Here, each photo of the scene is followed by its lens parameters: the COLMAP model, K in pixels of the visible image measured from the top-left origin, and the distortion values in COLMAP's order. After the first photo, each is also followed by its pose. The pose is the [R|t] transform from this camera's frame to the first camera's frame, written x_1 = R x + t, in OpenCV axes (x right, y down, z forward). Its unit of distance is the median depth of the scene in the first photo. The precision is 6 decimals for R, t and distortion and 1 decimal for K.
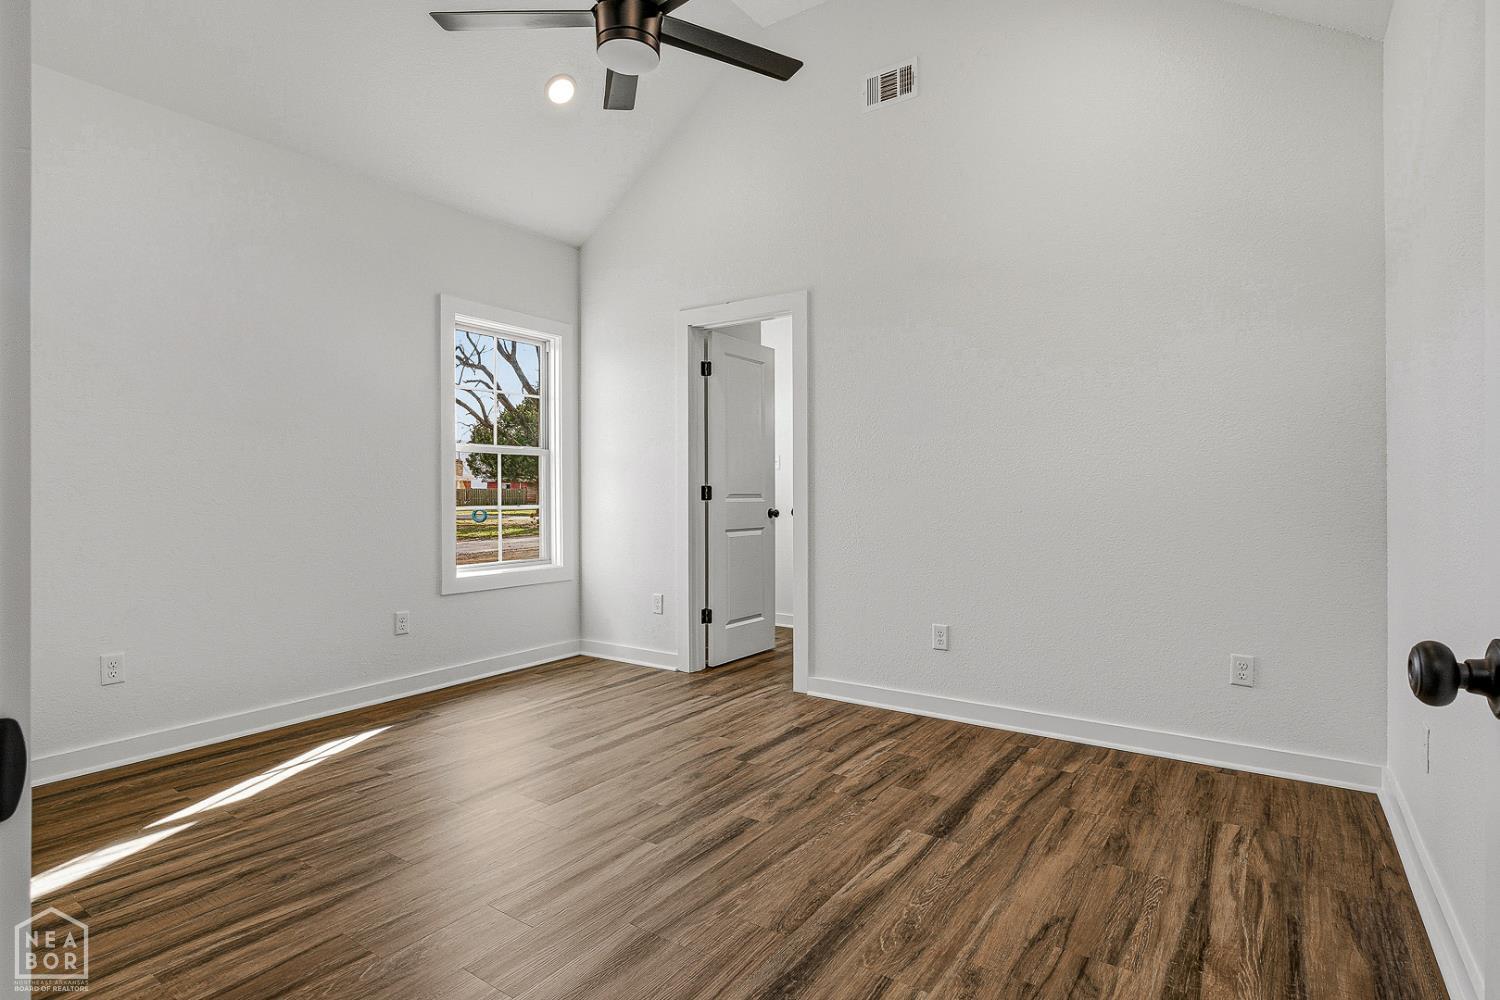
lens RADIAL K [[735.0, 0, 748.5], [0, 735.0, 489.7], [0, 0, 1]] dist [-0.012490, 0.004122]
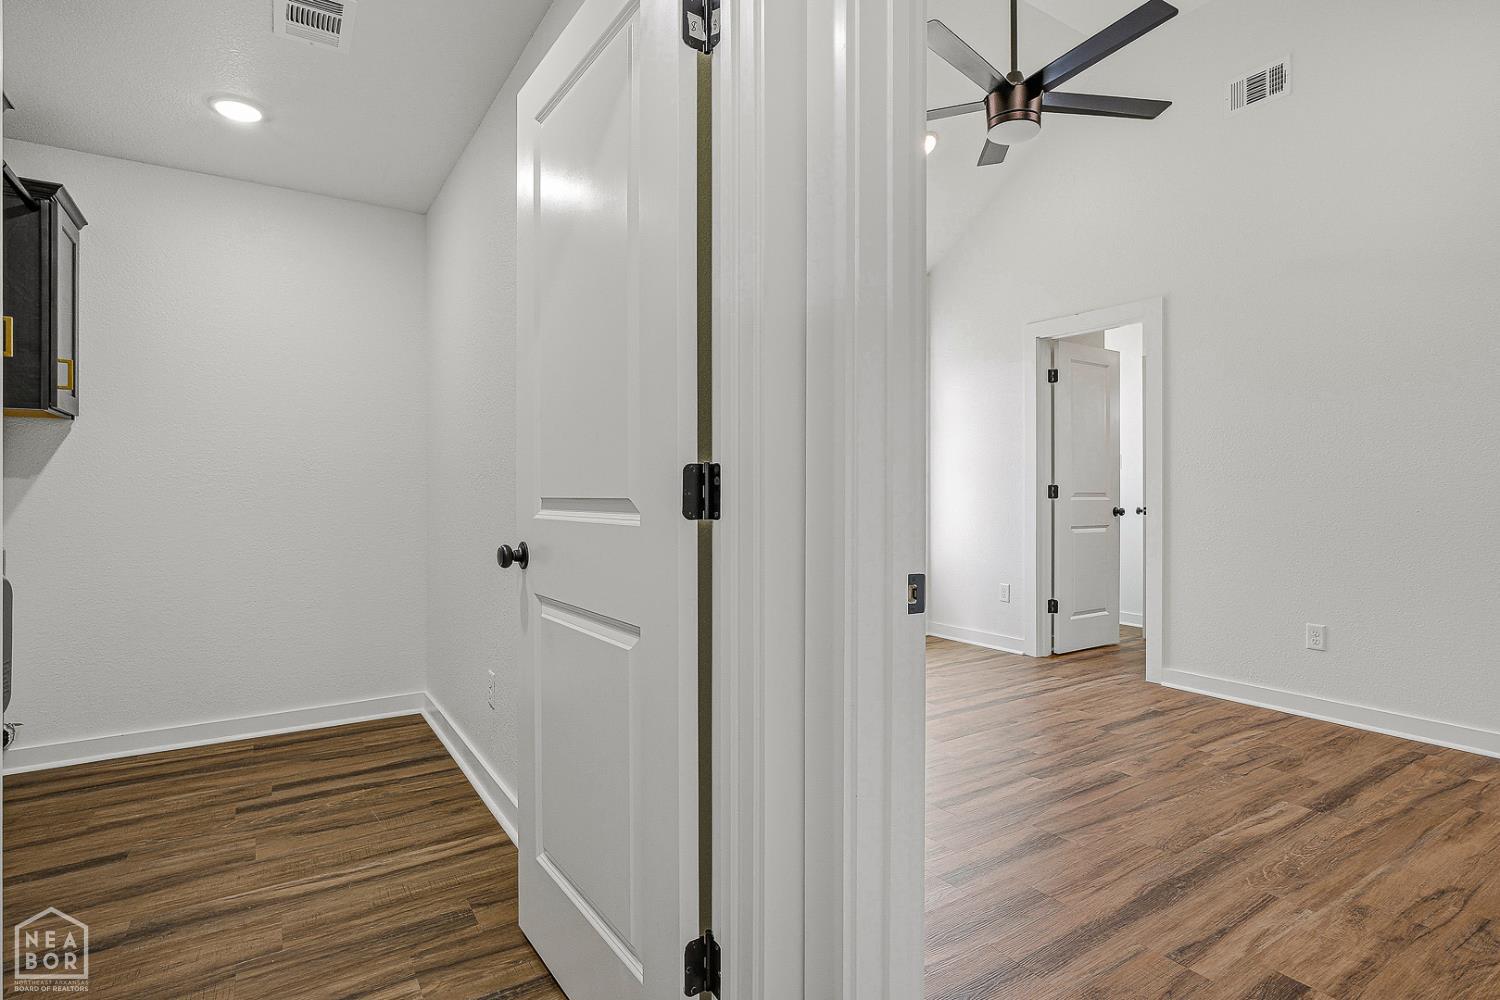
lens RADIAL K [[735.0, 0, 761.6], [0, 735.0, 493.5], [0, 0, 1]] dist [-0.012490, 0.004122]
pose [[0.927850, 0.002356, -0.372947, -0.085007], [-0.000122, 0.999982, 0.006014, 0.000712], [0.372955, -0.005535, 0.927833, -0.249606]]
